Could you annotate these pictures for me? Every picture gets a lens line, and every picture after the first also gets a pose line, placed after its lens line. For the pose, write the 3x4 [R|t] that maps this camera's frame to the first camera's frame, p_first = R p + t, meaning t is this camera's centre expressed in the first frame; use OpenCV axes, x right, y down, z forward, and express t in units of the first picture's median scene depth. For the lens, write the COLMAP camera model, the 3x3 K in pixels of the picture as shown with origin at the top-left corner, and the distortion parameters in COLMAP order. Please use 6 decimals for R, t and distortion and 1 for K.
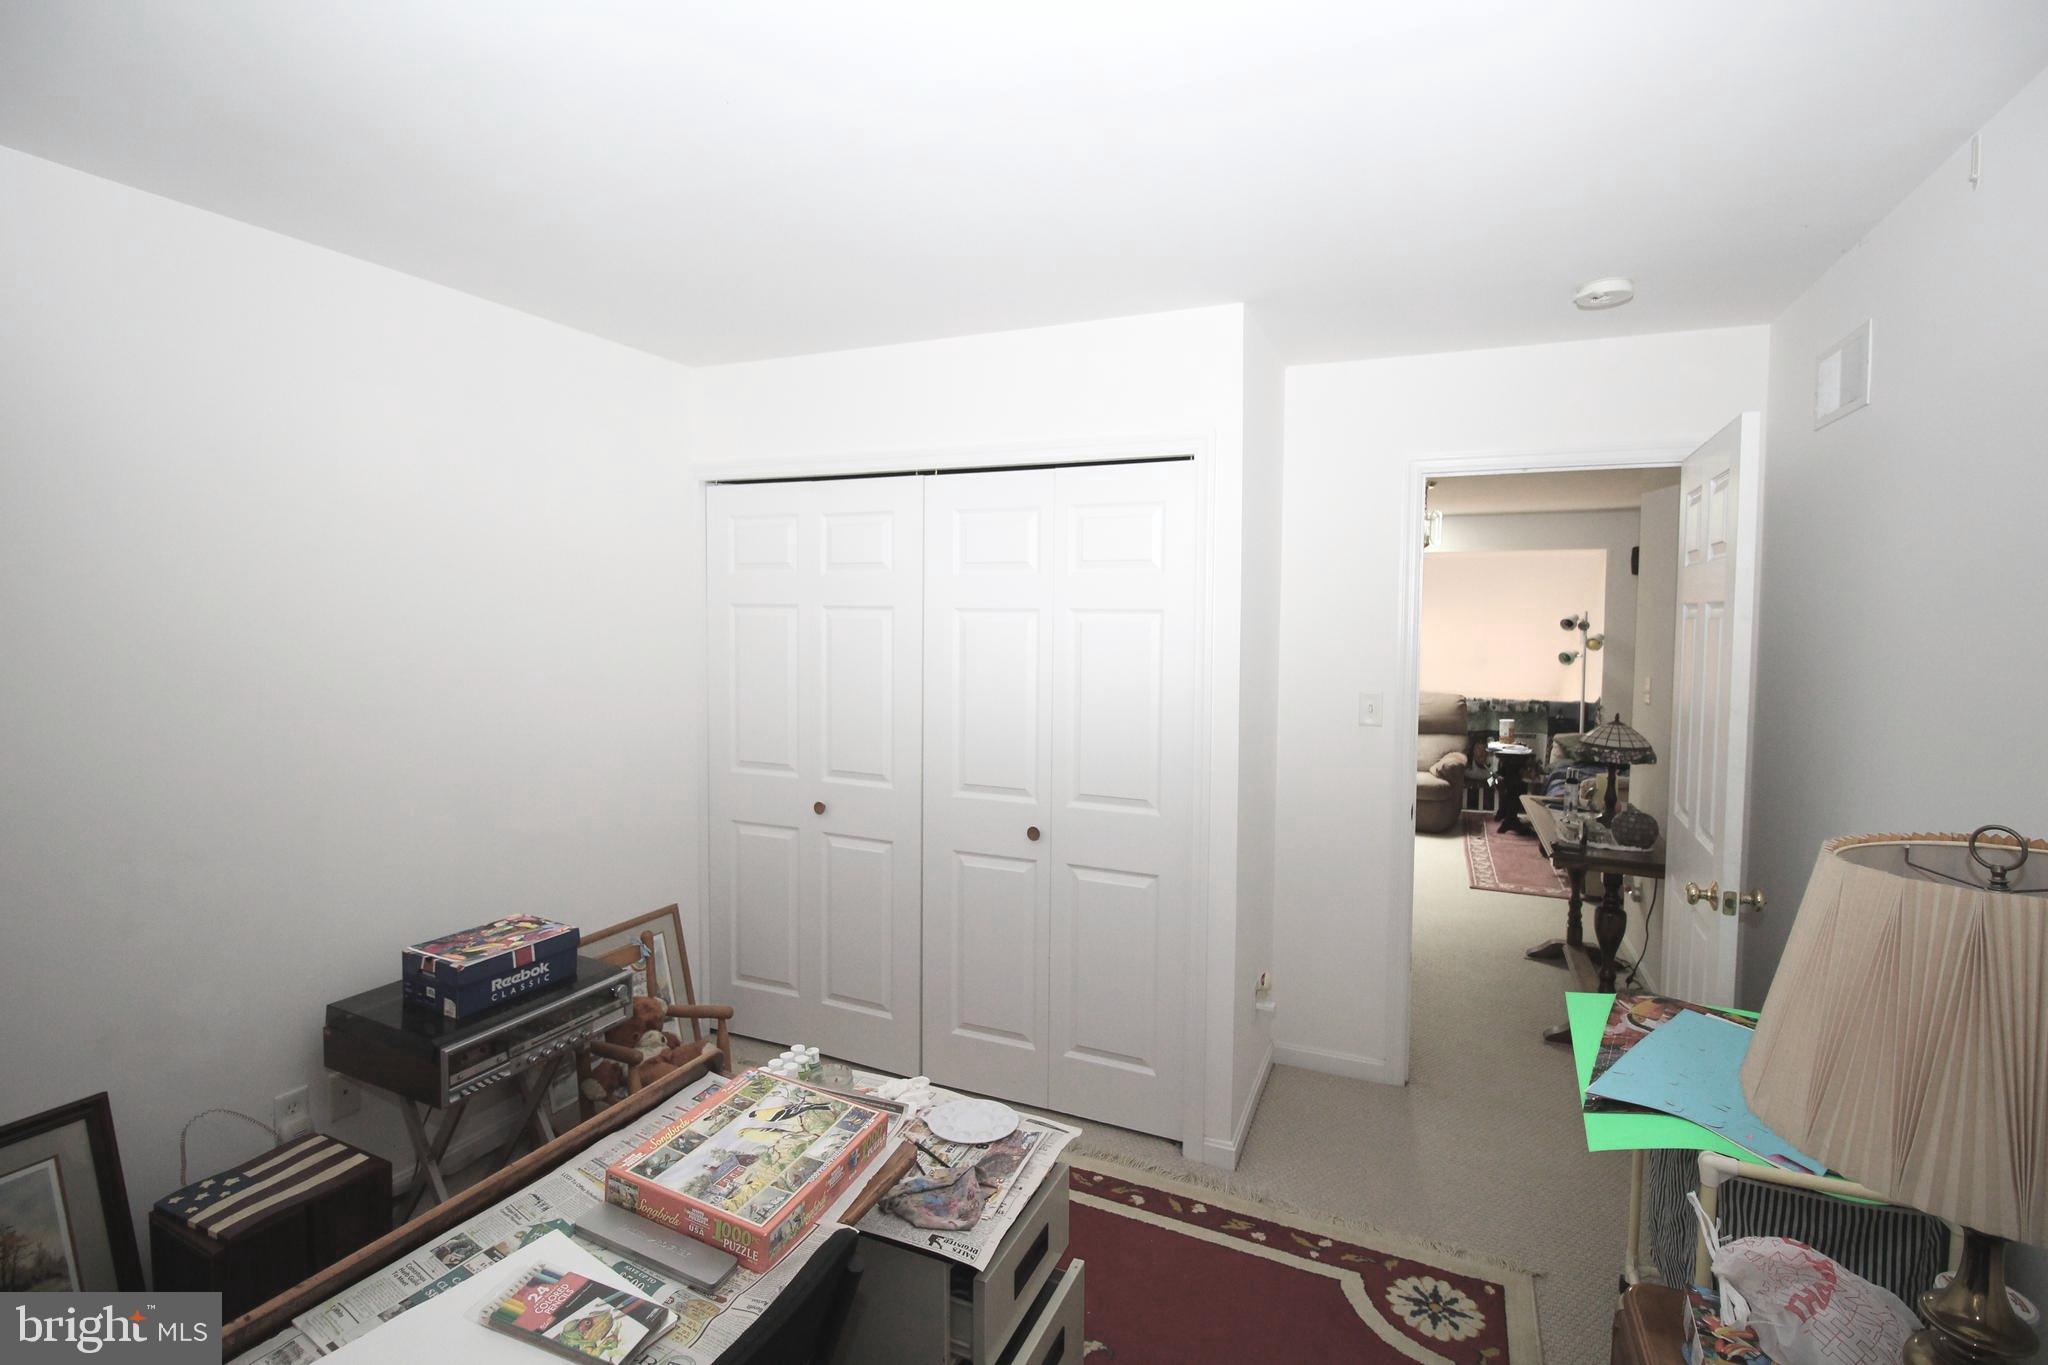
lens RADIAL K [[944.2, 0, 1020.6], [0, 944.2, 676.4], [0, 0, 1]] dist [-0.027448, -0.000226]
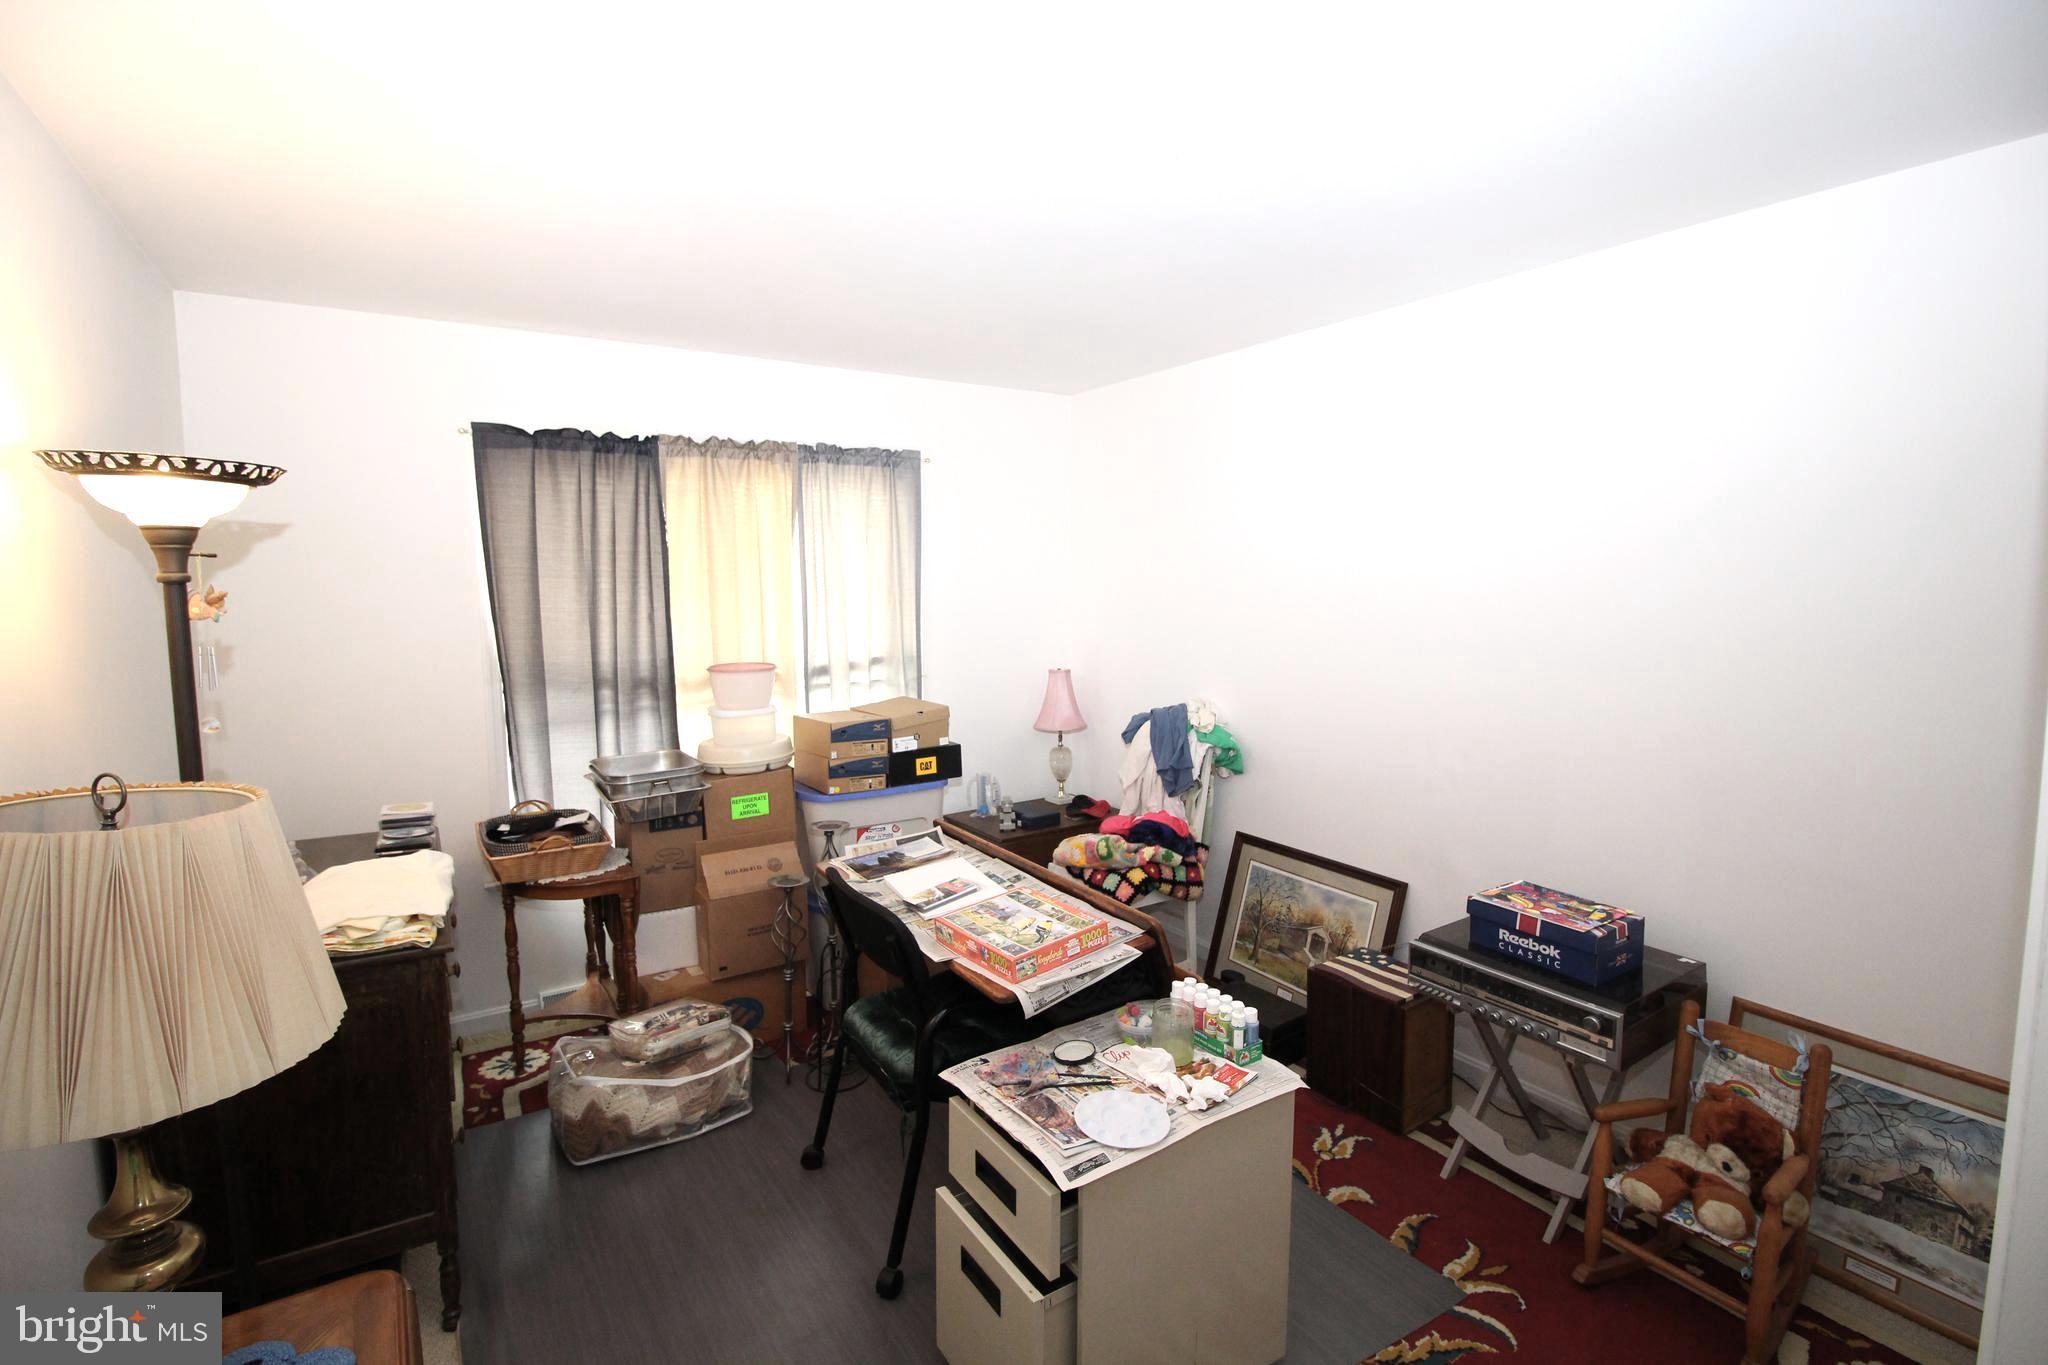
lens RADIAL K [[944.2, 0, 1021.7], [0, 944.2, 671.6], [0, 0, 1]] dist [-0.027448, -0.000226]
pose [[-0.529895, 0.081601, -0.844128, 0.673396], [-0.059589, 0.989317, 0.133043, -0.082173], [0.845967, 0.120799, -0.519372, 1.184465]]
